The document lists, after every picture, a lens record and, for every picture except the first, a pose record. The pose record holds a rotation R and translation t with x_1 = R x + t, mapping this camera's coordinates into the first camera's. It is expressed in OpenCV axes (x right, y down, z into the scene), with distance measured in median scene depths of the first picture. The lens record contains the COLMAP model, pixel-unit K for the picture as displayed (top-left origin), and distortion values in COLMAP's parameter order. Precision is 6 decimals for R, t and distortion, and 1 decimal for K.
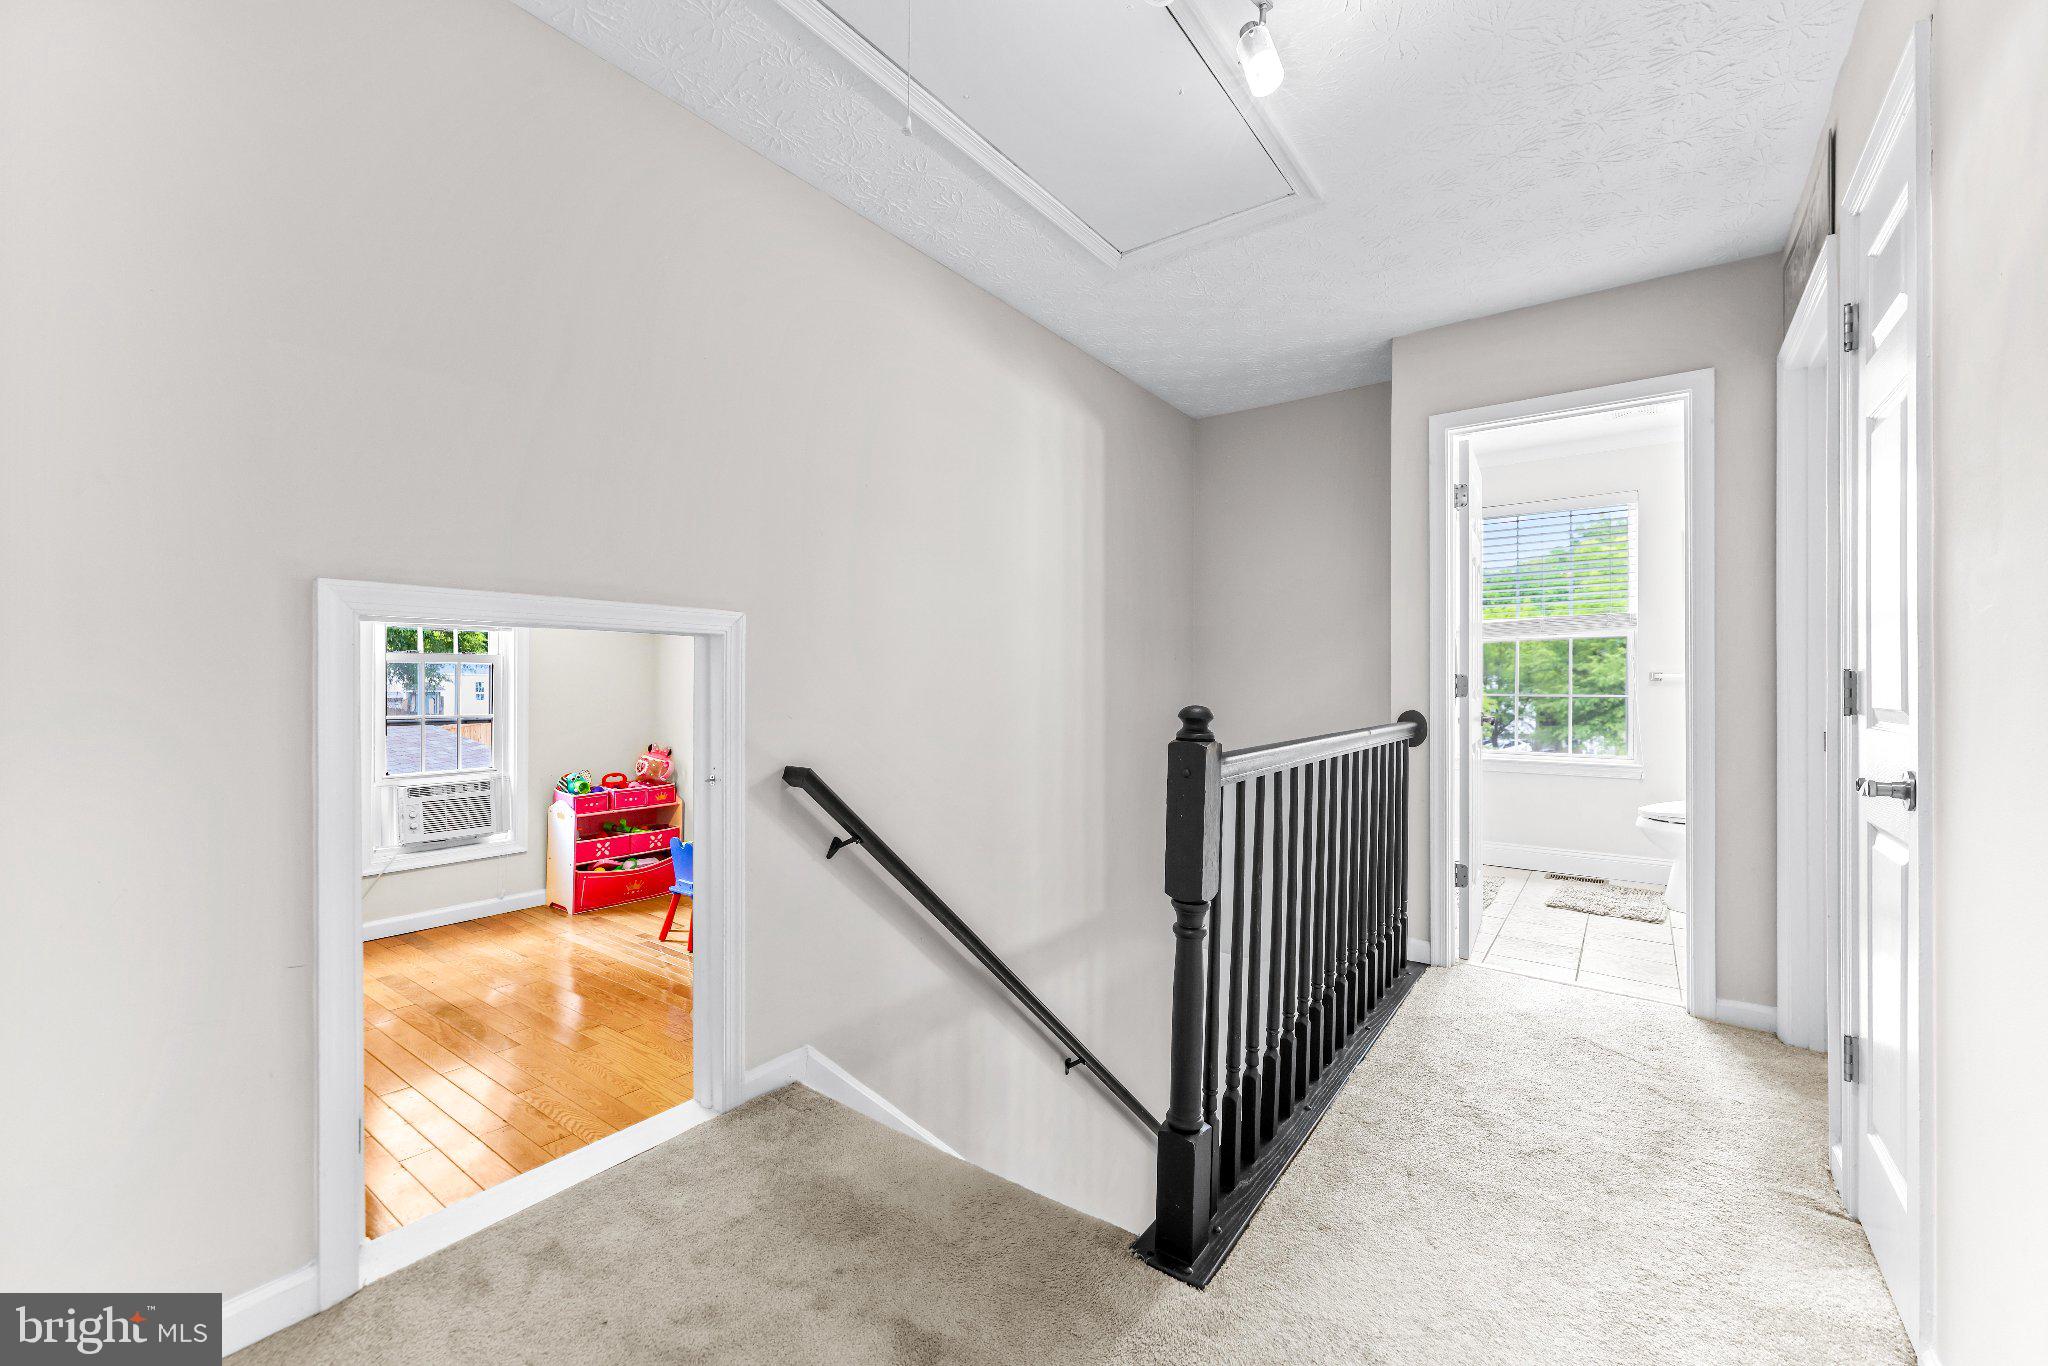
lens RADIAL K [[838.4, 0, 1018.6], [0, 838.4, 686.2], [0, 0, 1]] dist [0.002868, 0.000076]
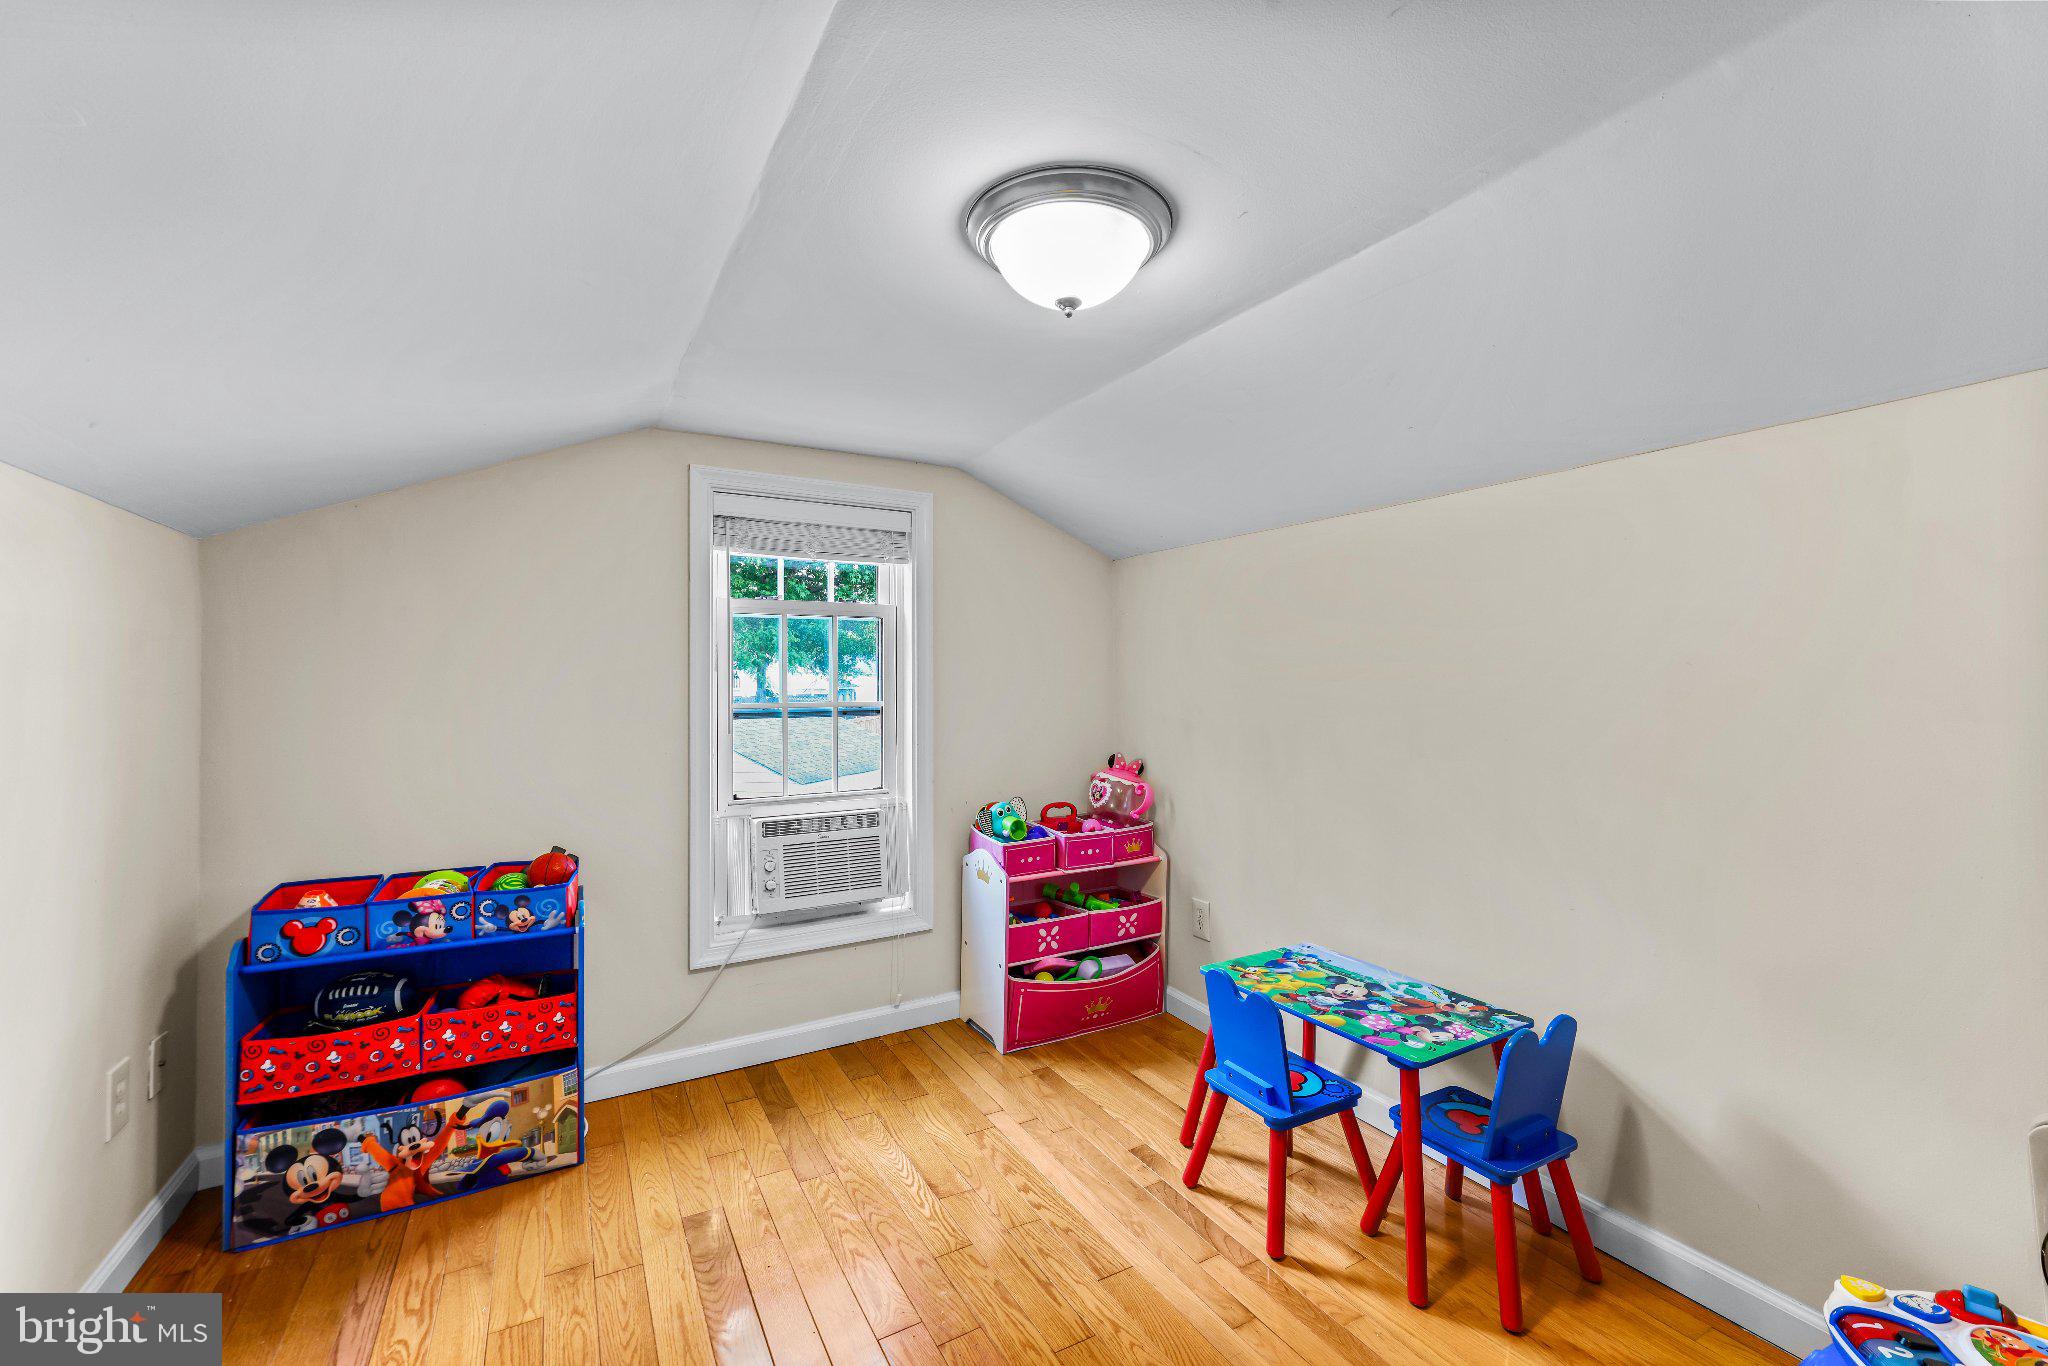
lens RADIAL K [[838.4, 0, 1018.6], [0, 838.4, 686.2], [0, 0, 1]] dist [0.002868, 0.000076]
pose [[0.915776, -0.001876, -0.401685, -0.285040], [0.004508, 0.999974, 0.005607, 0.018883], [0.401664, -0.006945, 0.915761, 0.471144]]
